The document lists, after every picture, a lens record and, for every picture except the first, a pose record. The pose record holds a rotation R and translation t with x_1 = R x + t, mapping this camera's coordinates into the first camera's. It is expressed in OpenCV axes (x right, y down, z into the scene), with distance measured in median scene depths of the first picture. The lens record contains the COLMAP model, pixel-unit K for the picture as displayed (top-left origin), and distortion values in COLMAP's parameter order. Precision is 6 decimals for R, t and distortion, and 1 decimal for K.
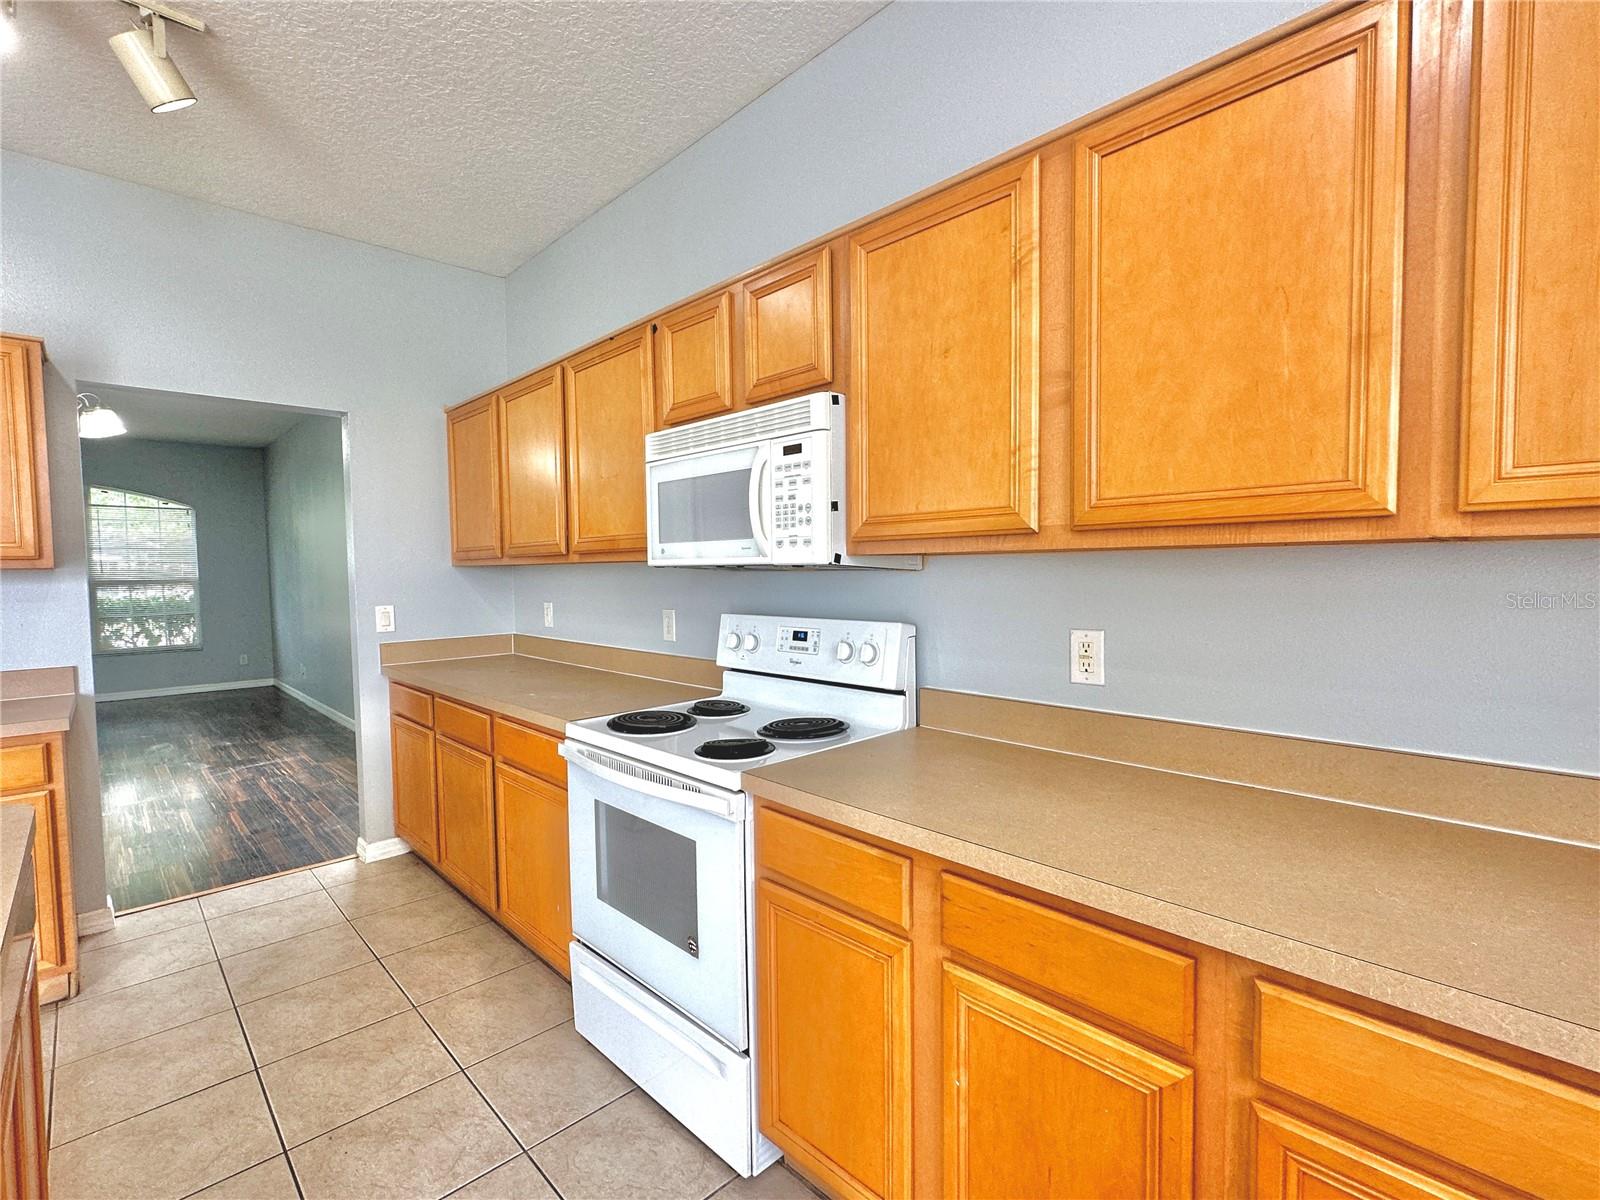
lens RADIAL K [[742.1, 0, 799.6], [0, 742.1, 604.5], [0, 0, 1]] dist [-0.003170, 0.001032]
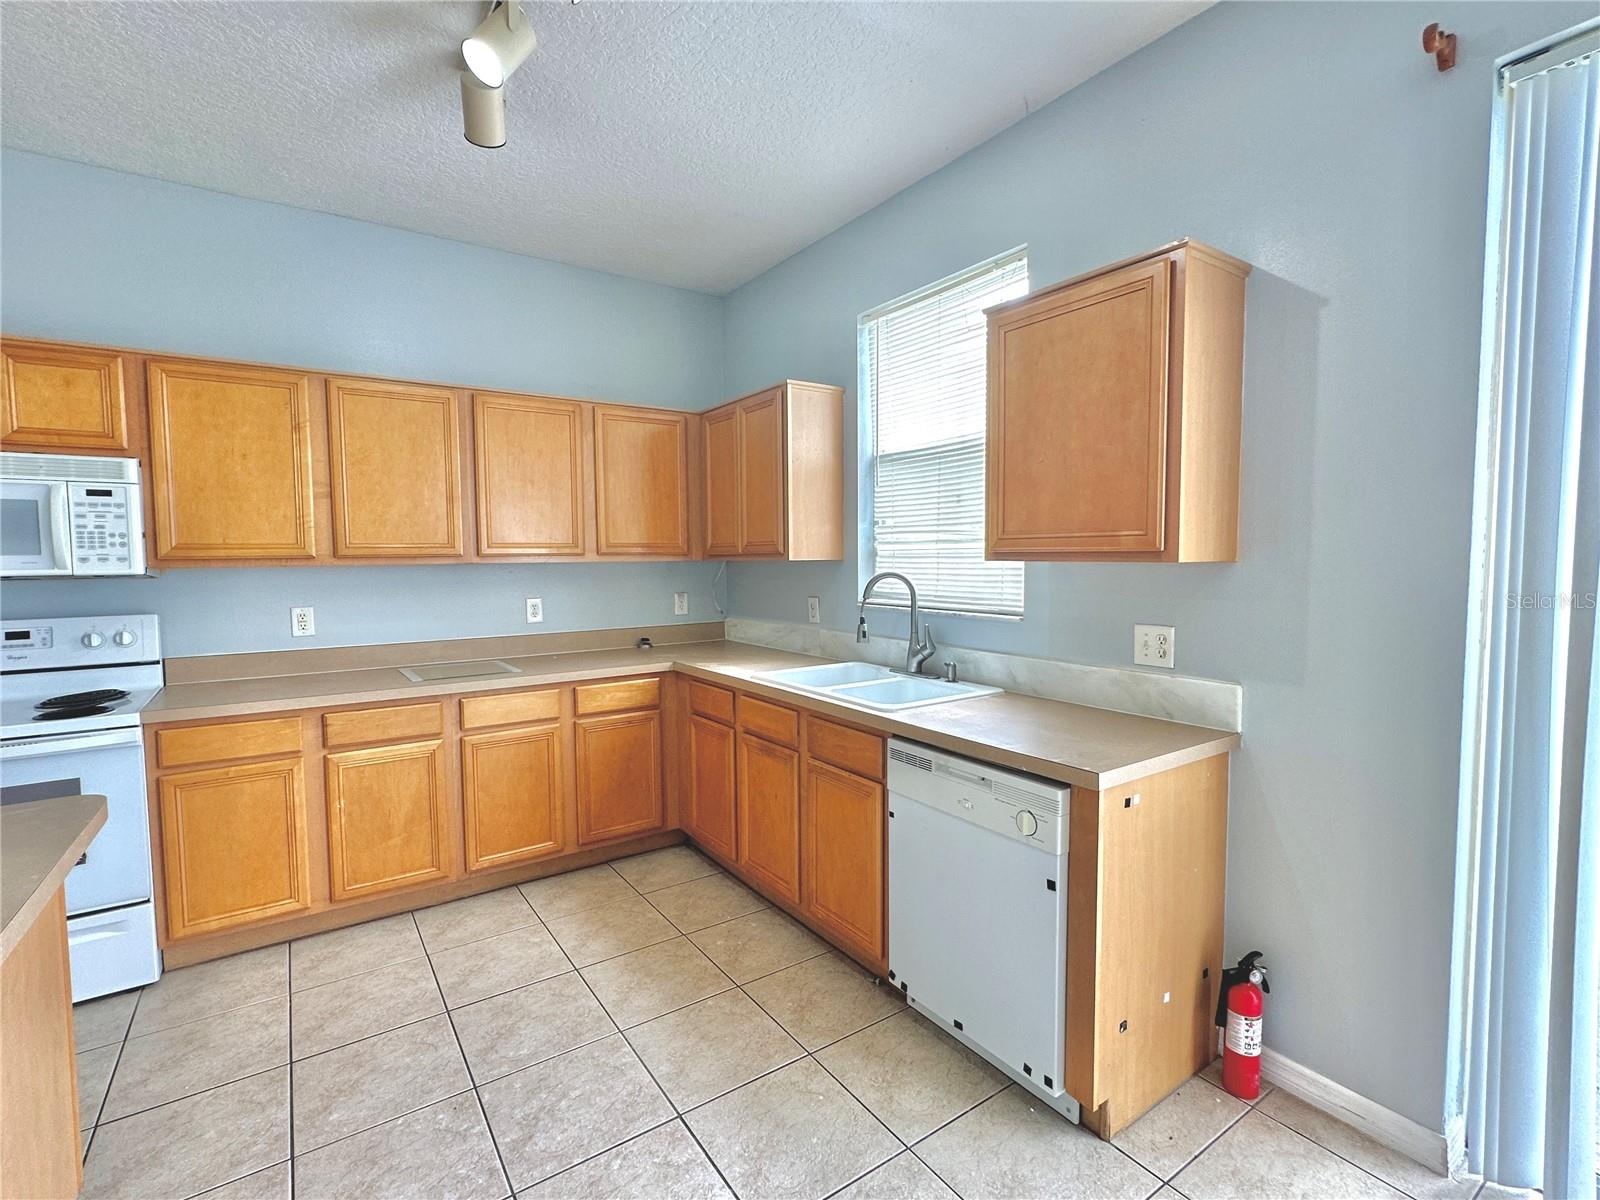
lens RADIAL K [[742.1, 0, 795.2], [0, 742.1, 600.8], [0, 0, 1]] dist [-0.003170, 0.001032]
pose [[0.172728, -0.050629, 0.983667, -1.173400], [0.054757, 0.997627, 0.041732, 0.007614], [-0.983446, 0.046654, 0.175091, -0.527962]]
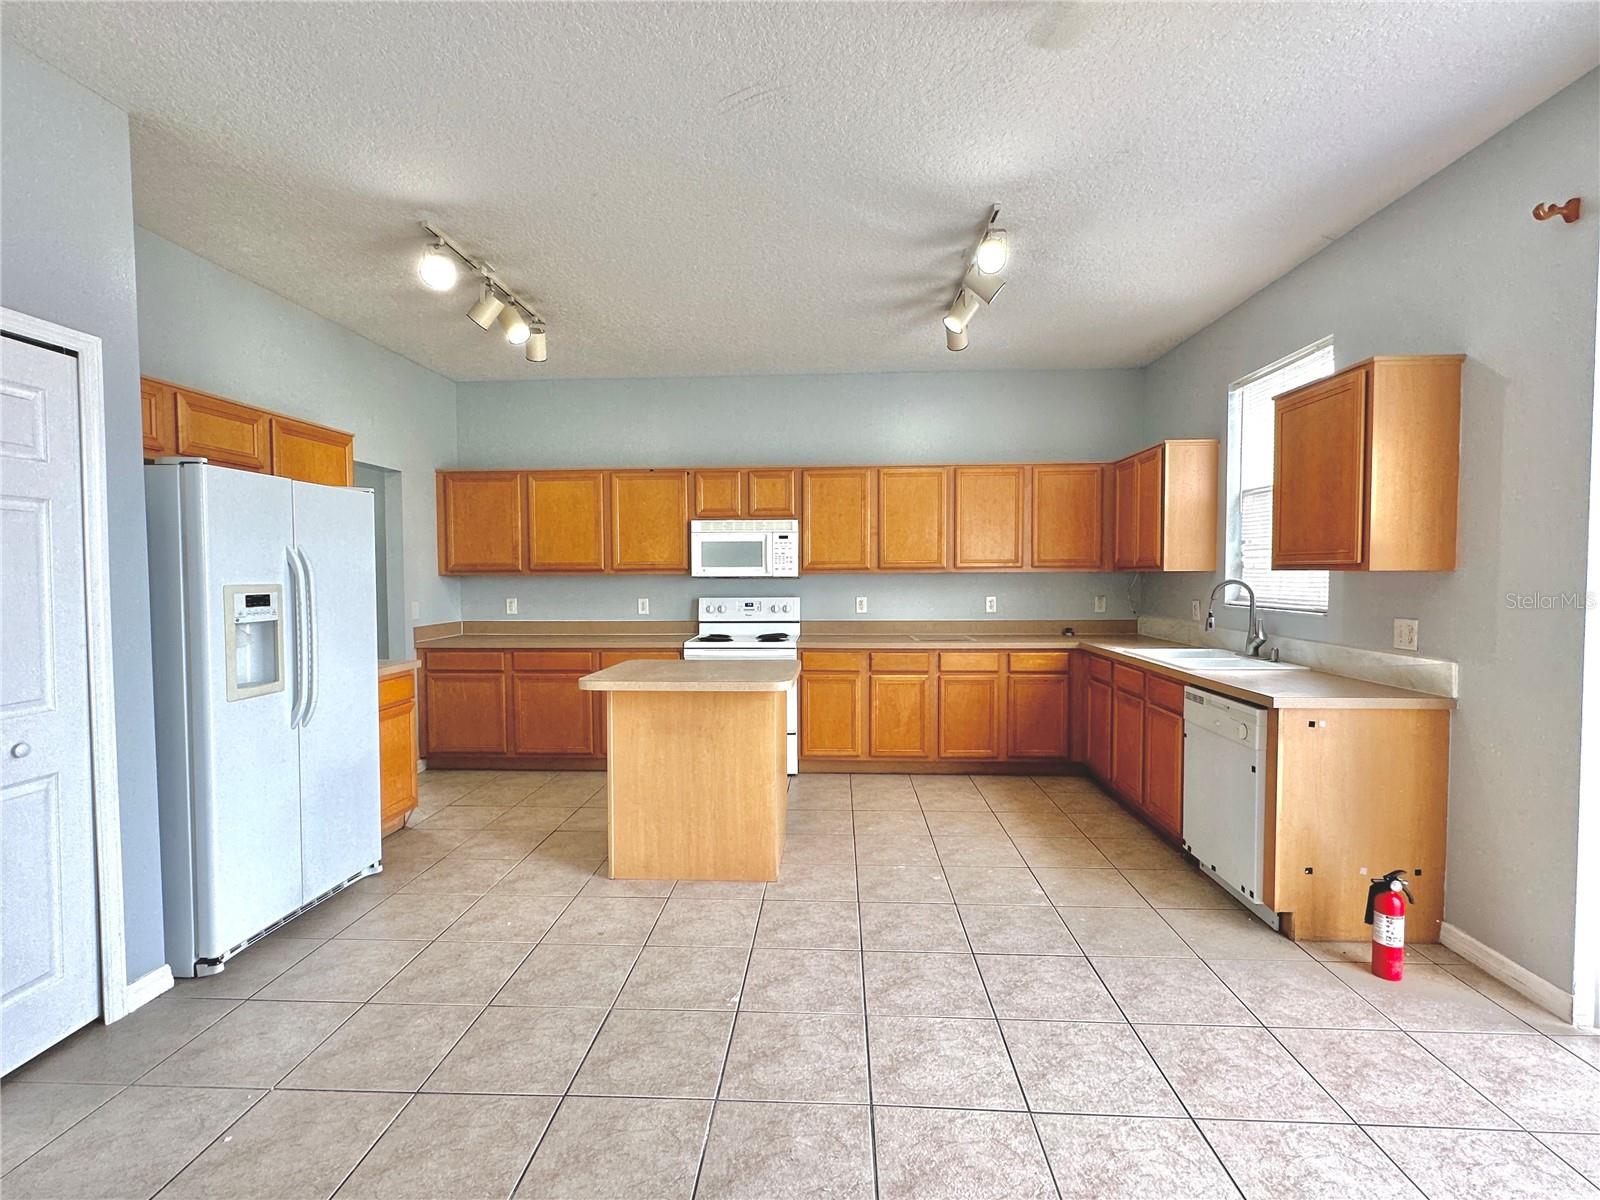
lens RADIAL K [[742.1, 0, 792.6], [0, 742.1, 602.2], [0, 0, 1]] dist [-0.003170, 0.001032]
pose [[0.741408, -0.017455, 0.670827, -1.959797], [0.028628, 0.999574, -0.005632, 0.064943], [-0.670443, 0.023380, 0.741592, -1.193238]]
